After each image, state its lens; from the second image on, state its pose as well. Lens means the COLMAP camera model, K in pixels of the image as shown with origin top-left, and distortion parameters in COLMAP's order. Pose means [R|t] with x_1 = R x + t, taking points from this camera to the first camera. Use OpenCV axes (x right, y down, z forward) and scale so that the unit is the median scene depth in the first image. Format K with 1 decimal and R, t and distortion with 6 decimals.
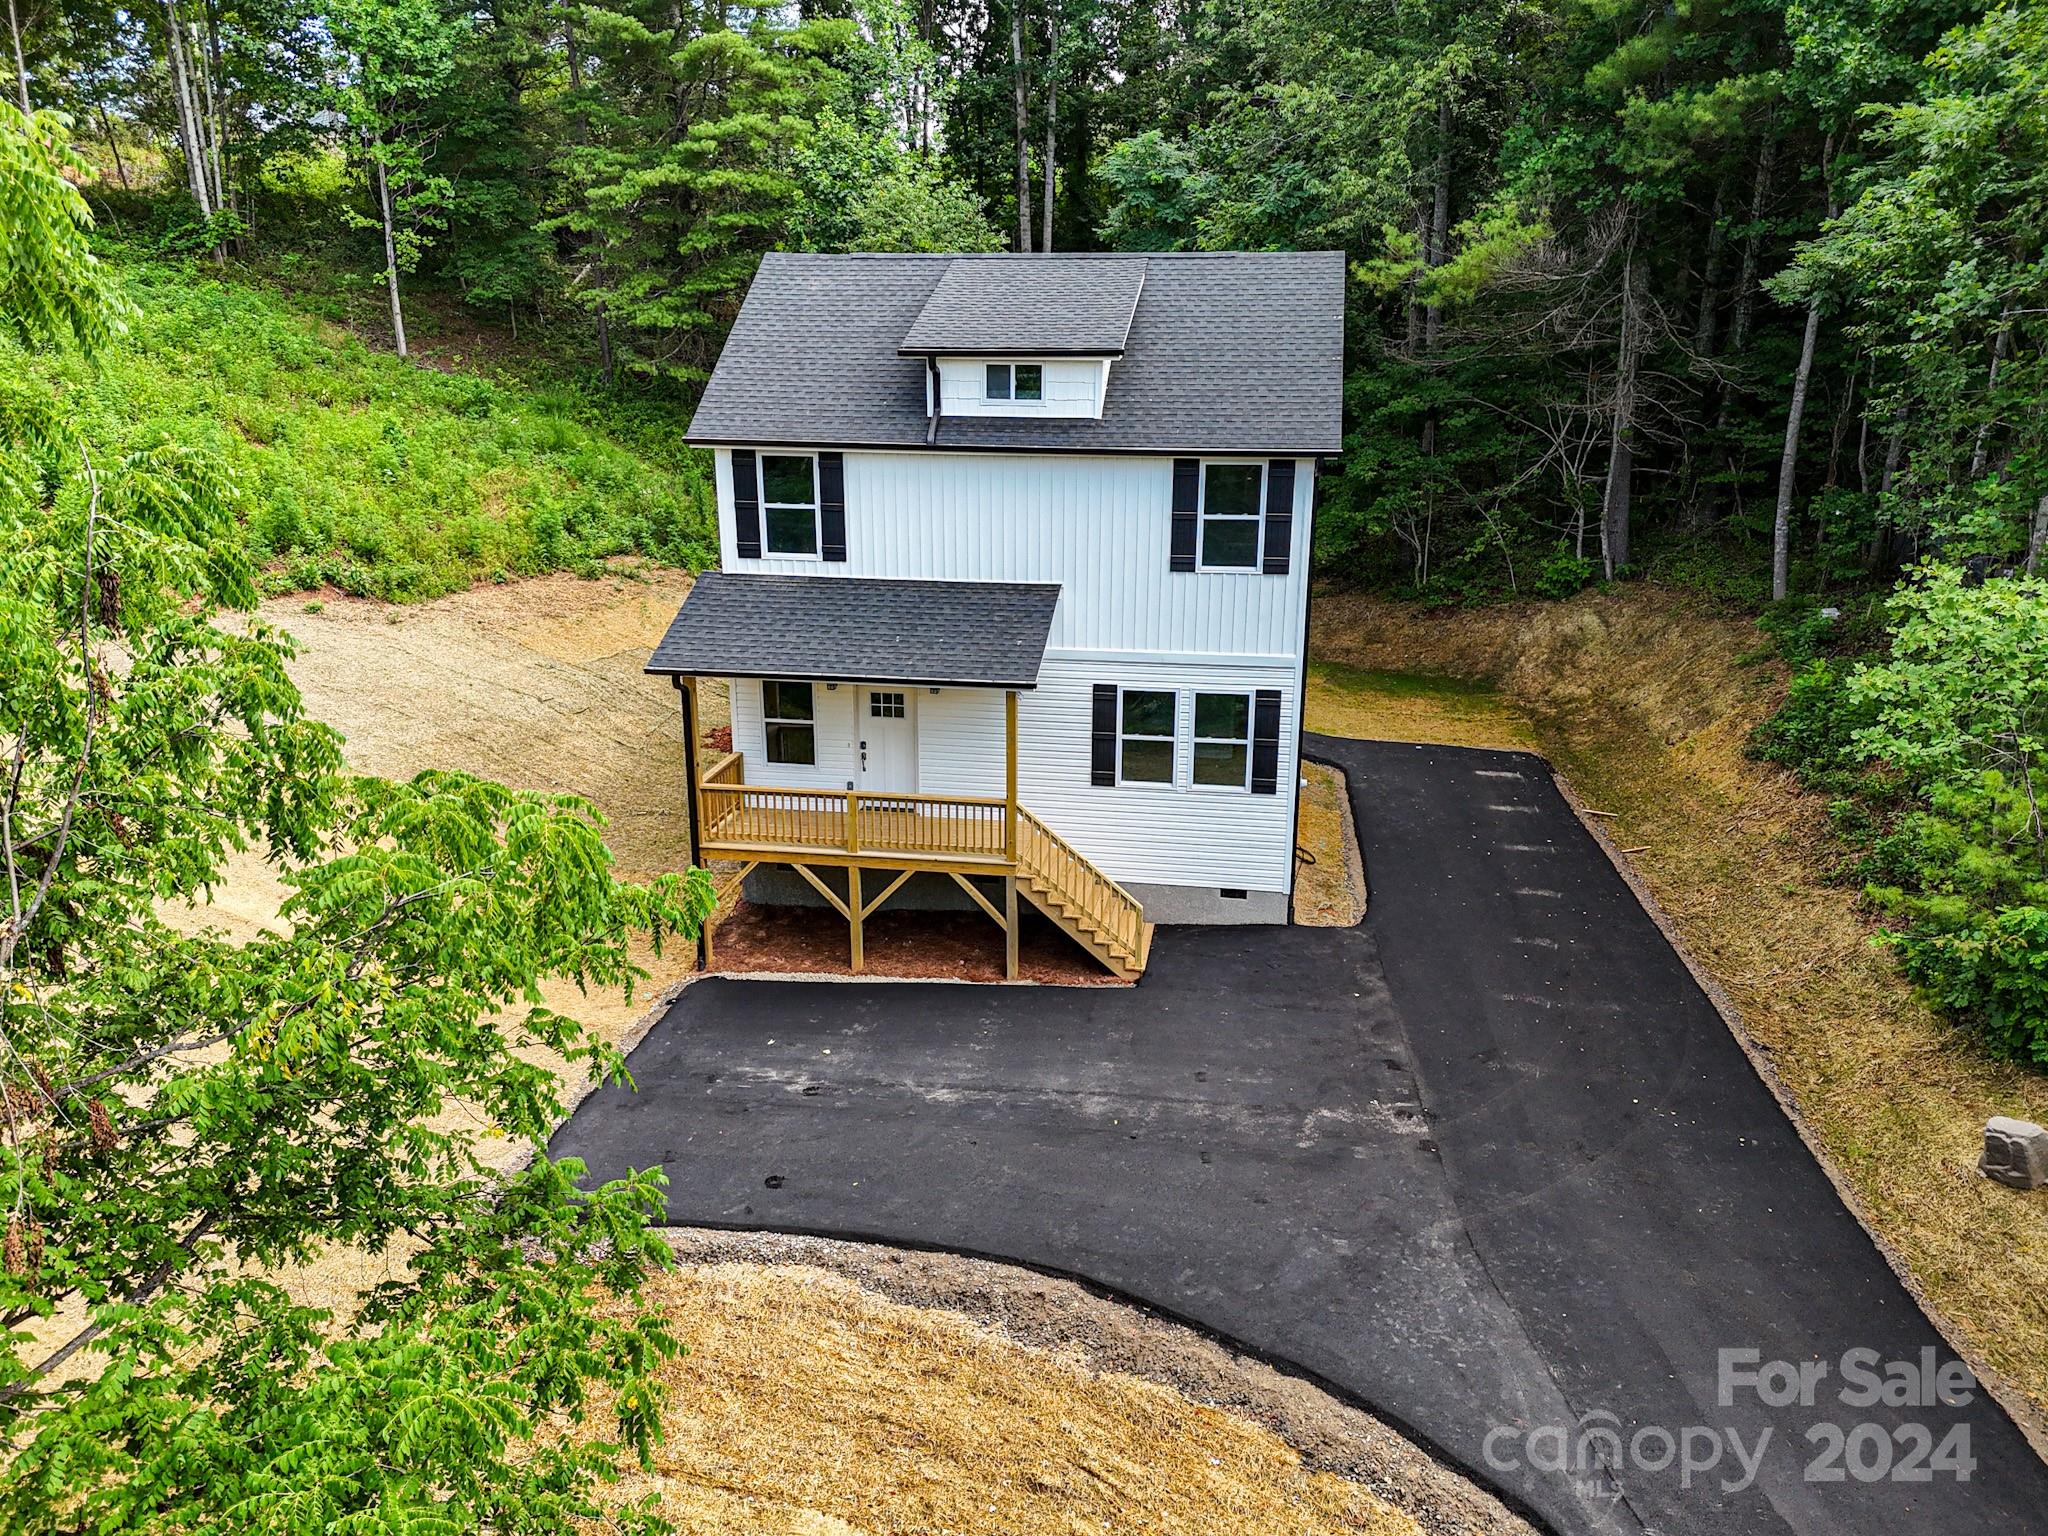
lens RADIAL K [[1505.8, 0, 1026.3], [0, 1505.8, 762.5], [0, 0, 1]] dist [0.075983, -0.069092]
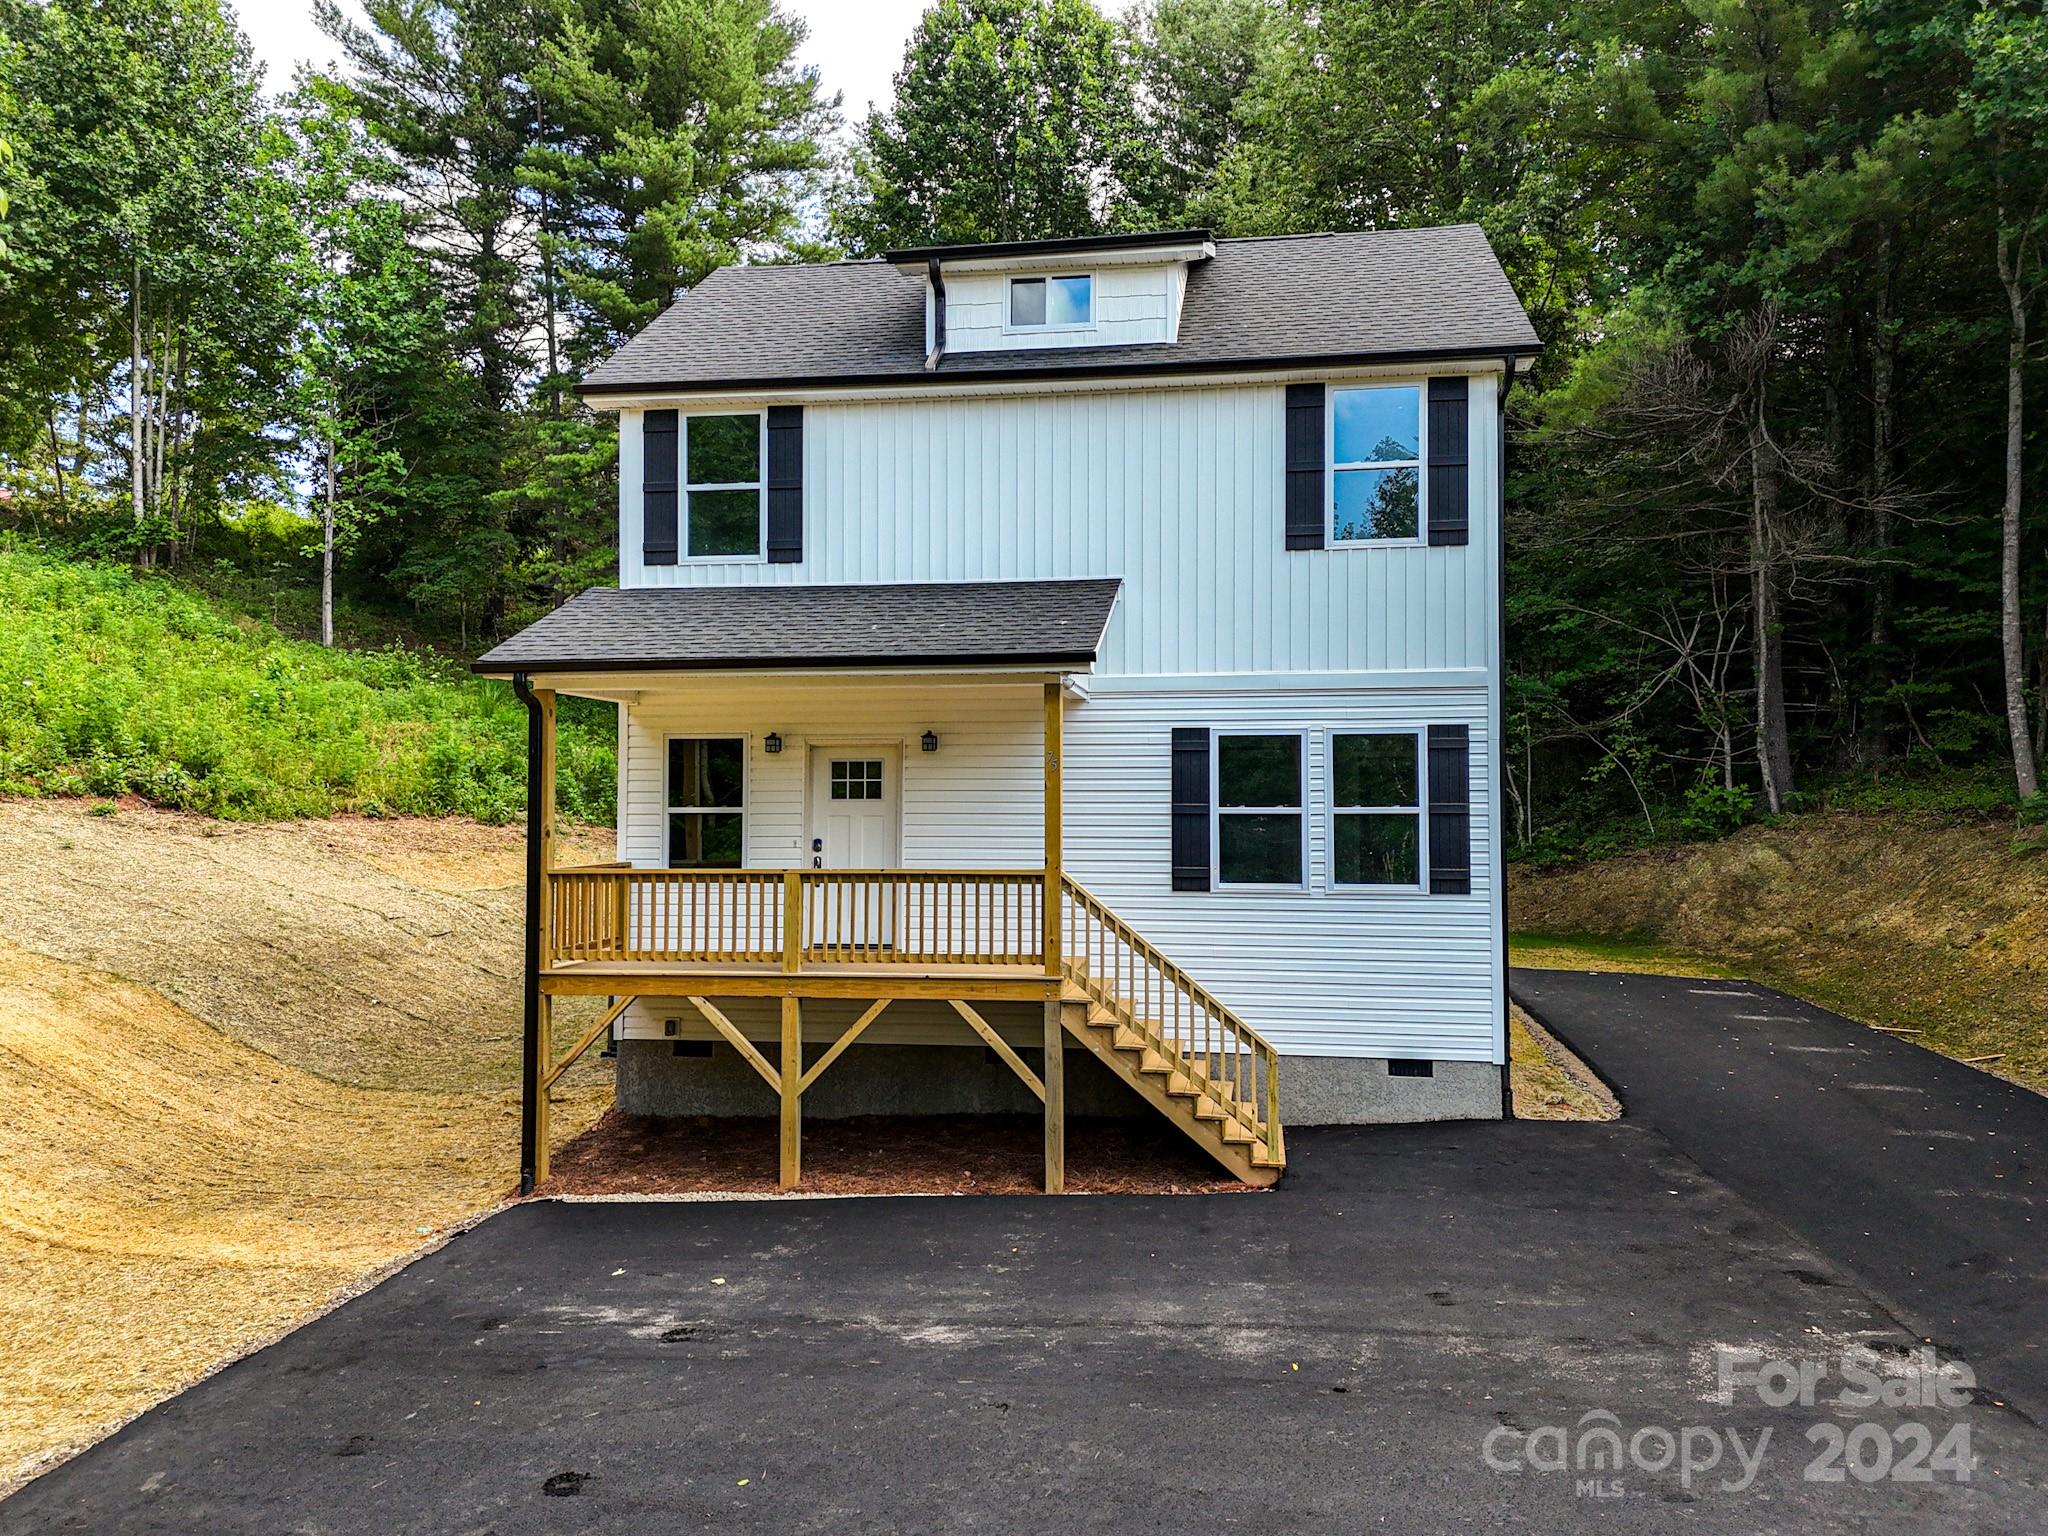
lens RADIAL K [[1504.4, 0, 1025.2], [0, 1504.4, 760.3], [0, 0, 1]] dist [0.055808, -0.033315]
pose [[0.999949, -0.000207, 0.010126, -0.026053], [0.003432, 0.947563, -0.319550, 0.169264], [-0.009529, 0.319568, 0.947515, 0.387744]]
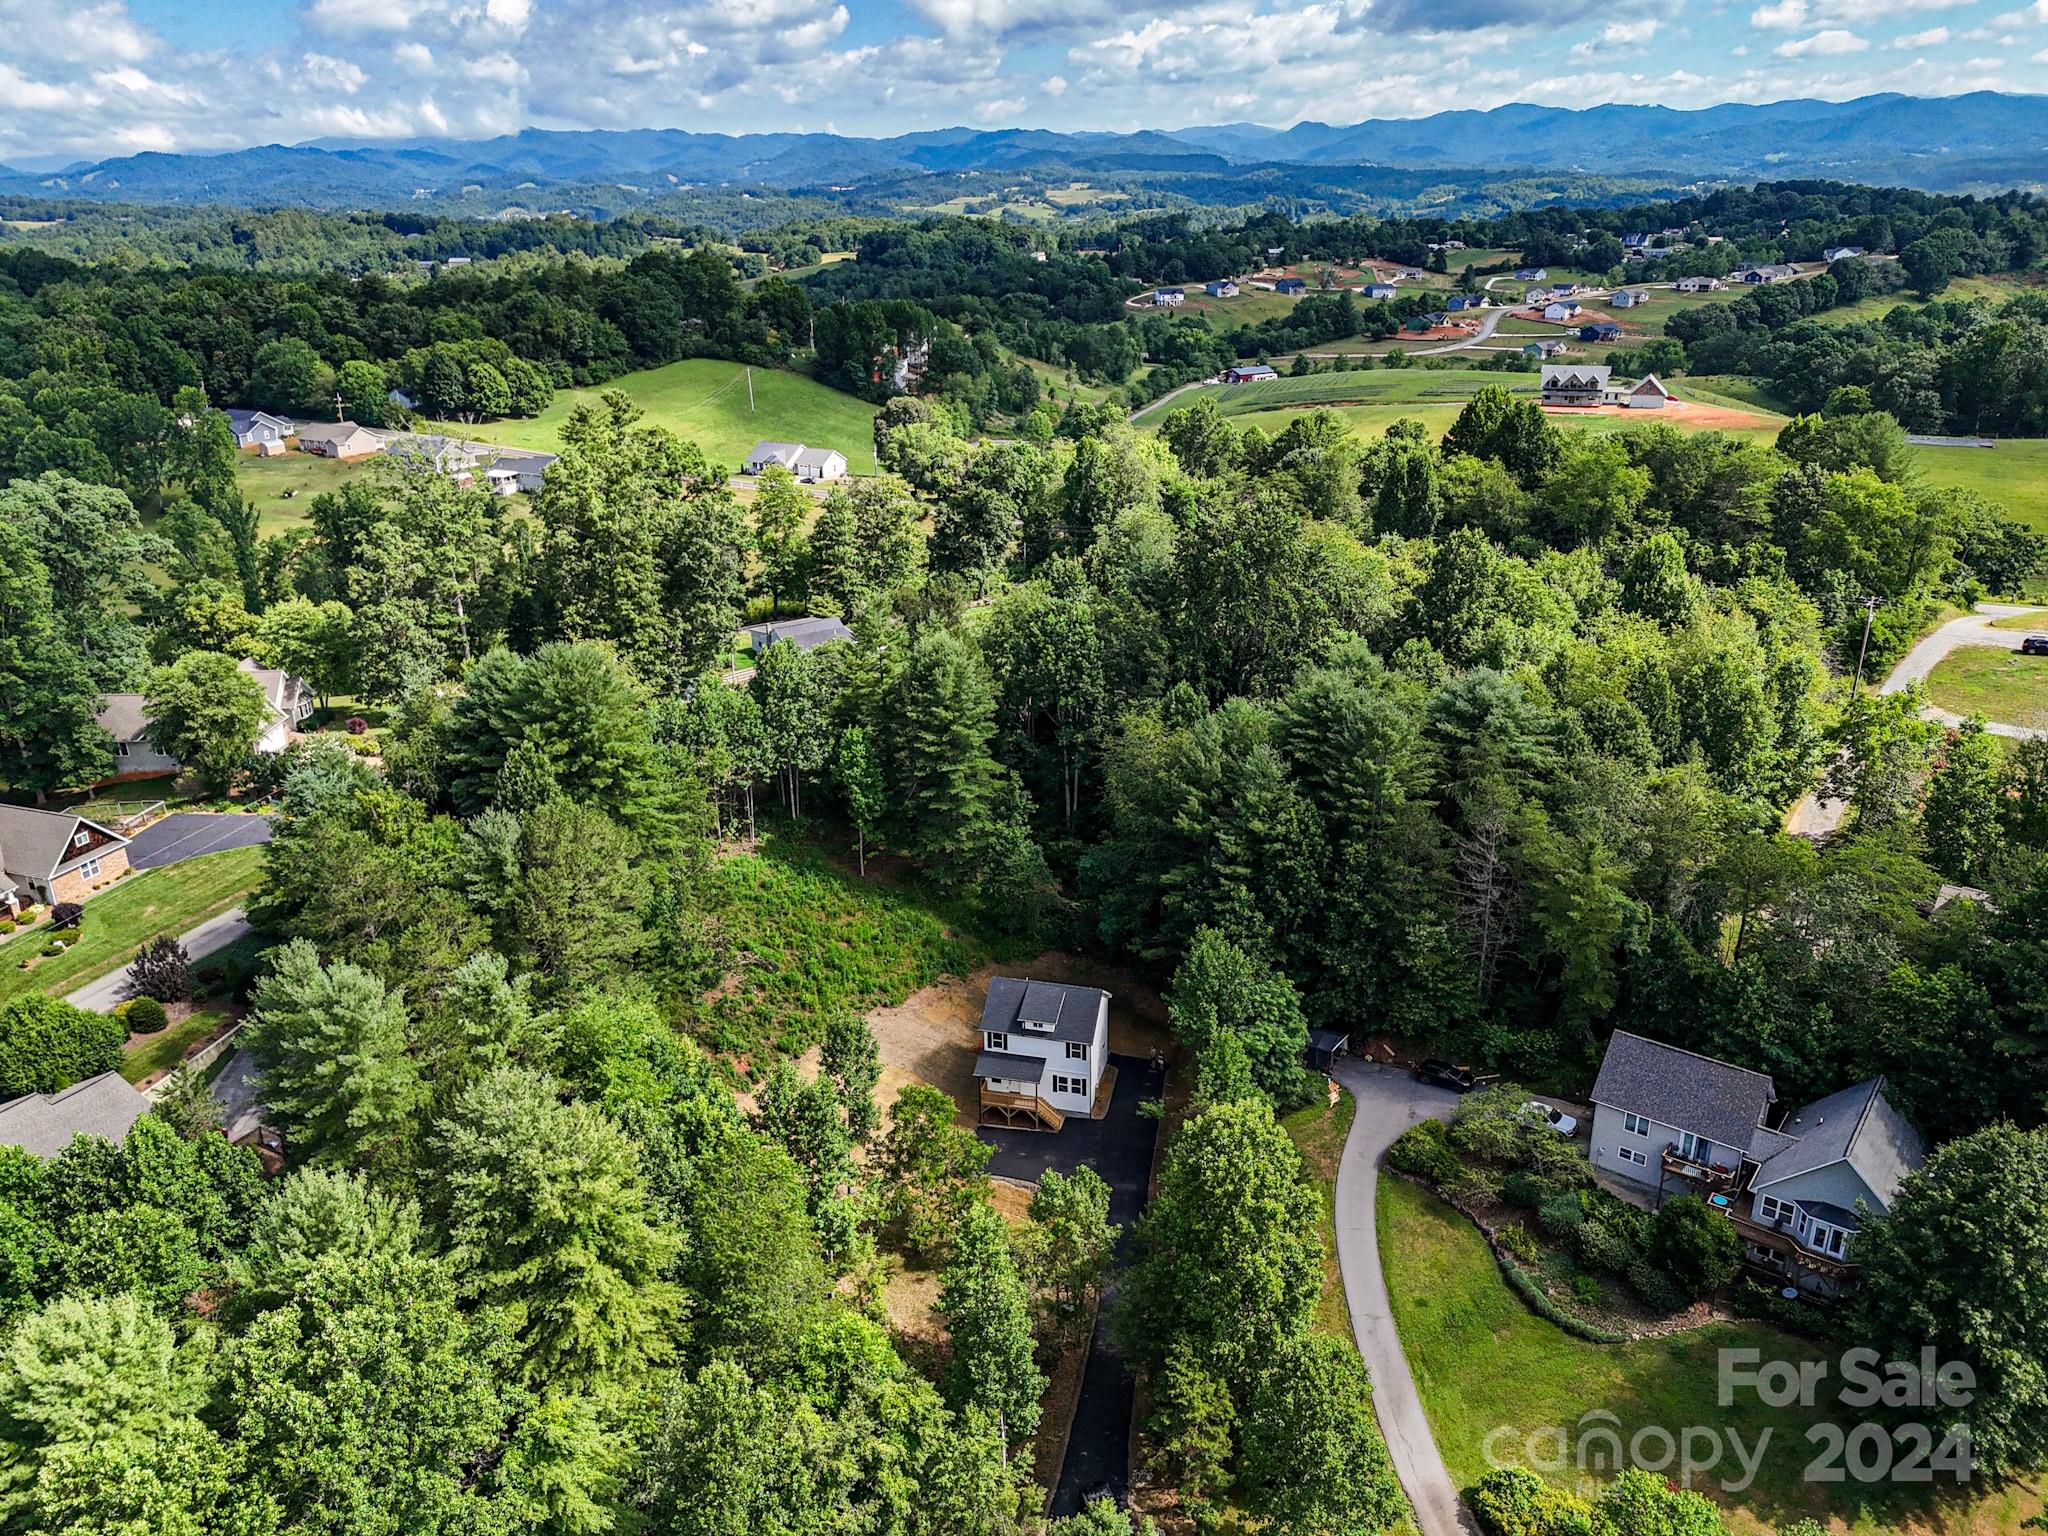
lens RADIAL K [[1488.0, 0, 1024.0], [0, 1488.0, 768.0], [0, 0, 1]] dist [0.088490, -0.091616]
pose [[0.996230, 0.016788, -0.085106, 0.380234], [-0.009494, 0.996302, 0.085389, -1.613824], [0.086225, -0.084259, 0.992706, -4.259813]]
